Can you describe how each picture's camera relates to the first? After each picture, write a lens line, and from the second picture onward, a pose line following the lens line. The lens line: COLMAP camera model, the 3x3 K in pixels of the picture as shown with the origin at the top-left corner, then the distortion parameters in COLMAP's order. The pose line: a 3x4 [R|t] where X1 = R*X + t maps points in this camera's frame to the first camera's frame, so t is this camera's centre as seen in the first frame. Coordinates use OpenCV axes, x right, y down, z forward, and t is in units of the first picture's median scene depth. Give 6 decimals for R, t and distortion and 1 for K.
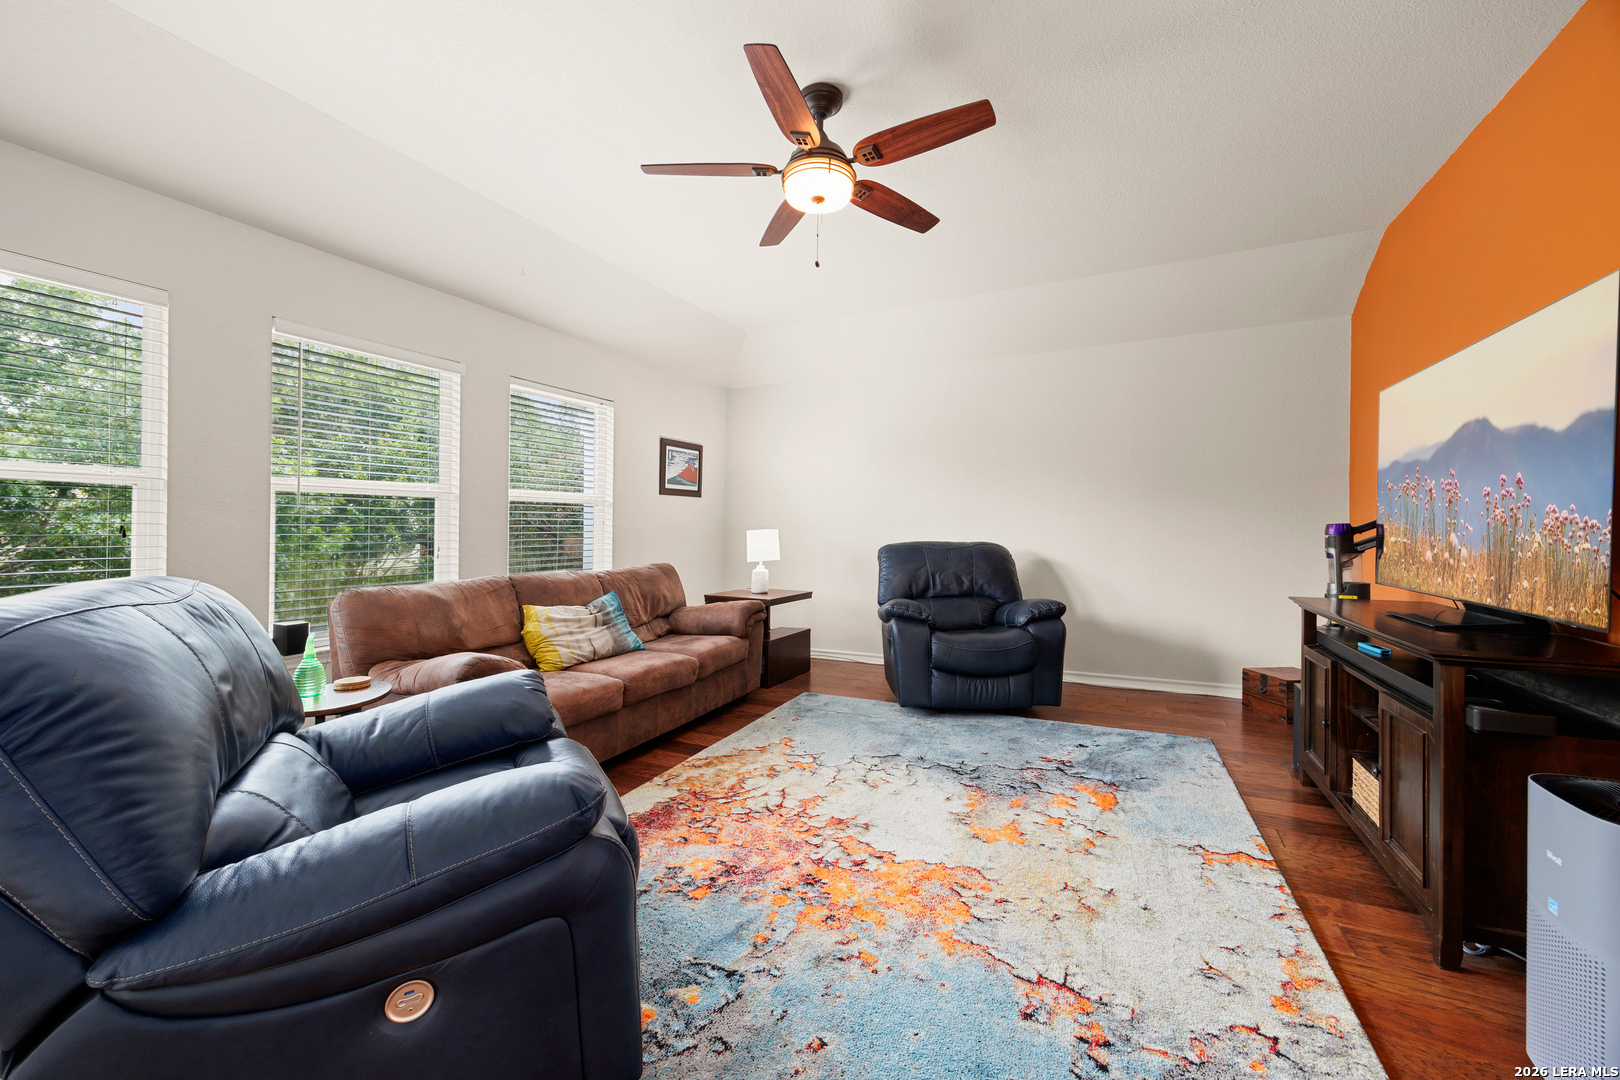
lens RADIAL K [[629.6, 0, 811.3], [0, 629.6, 540.9], [0, 0, 1]] dist [0.001064, -0.000880]
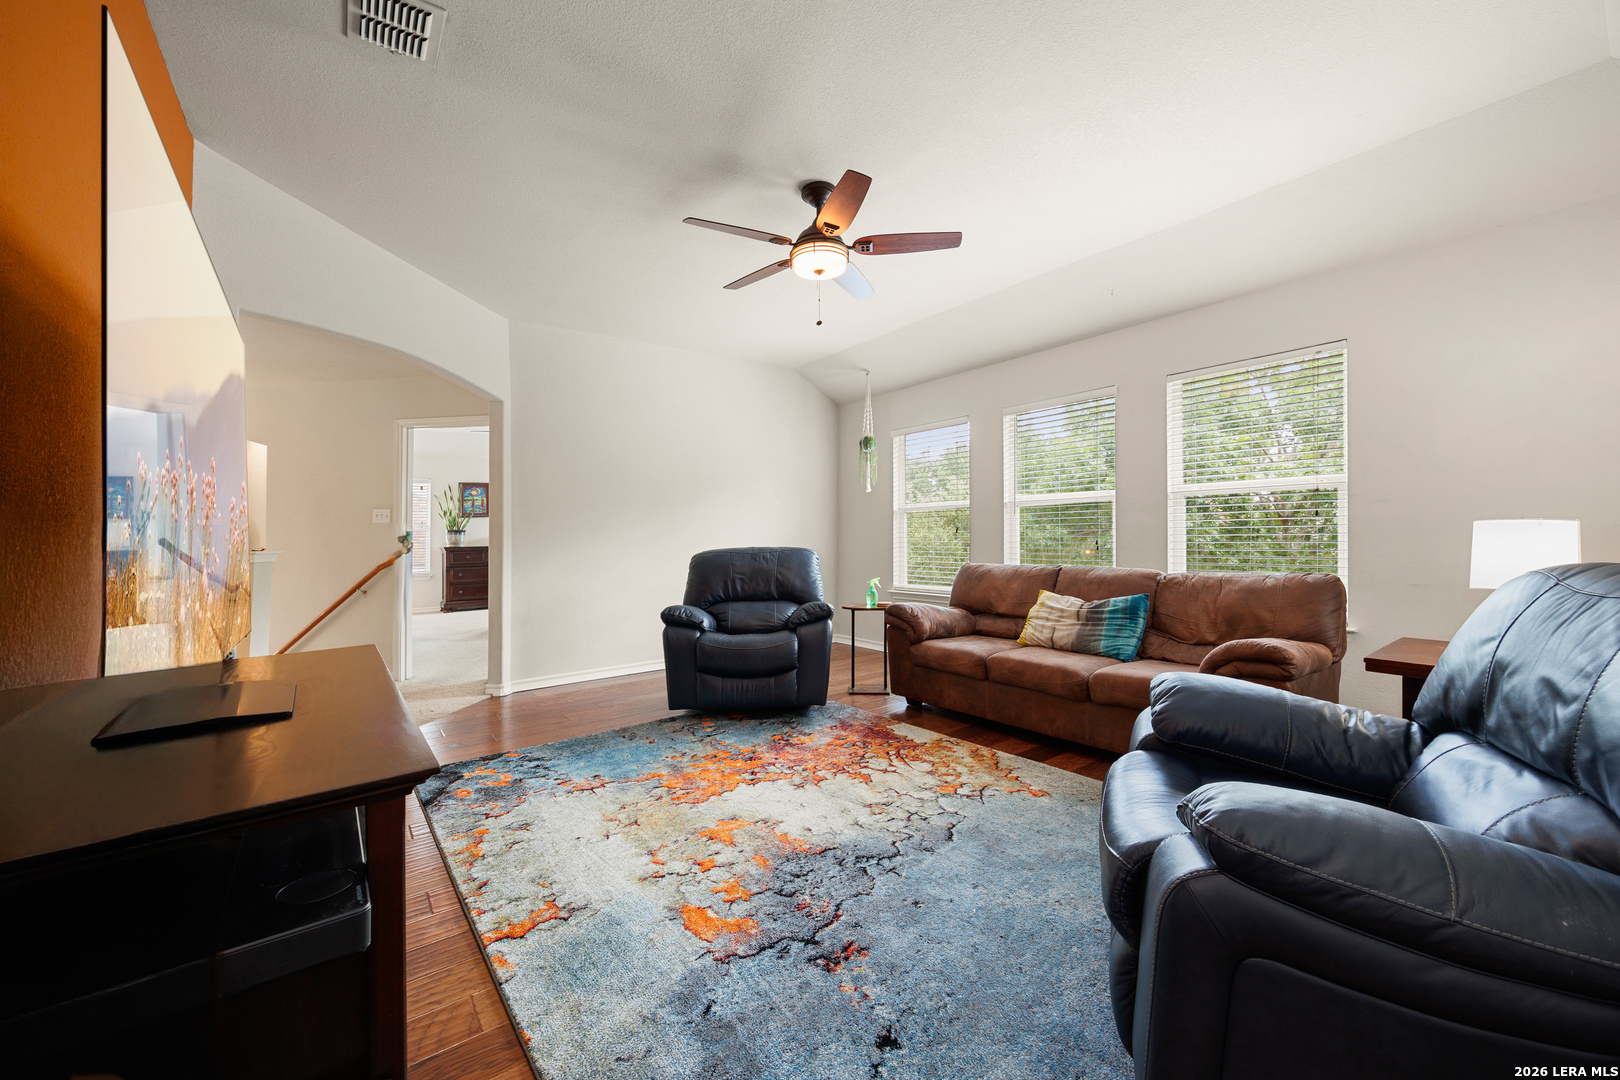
lens RADIAL K [[629.6, 0, 815.0], [0, 629.6, 529.9], [0, 0, 1]] dist [0.001064, -0.000880]
pose [[-0.446825, 0.010151, -0.894564, 1.003903], [0.010472, 0.999926, 0.006116, -0.033125], [0.894560, -0.006635, -0.446898, 1.384903]]
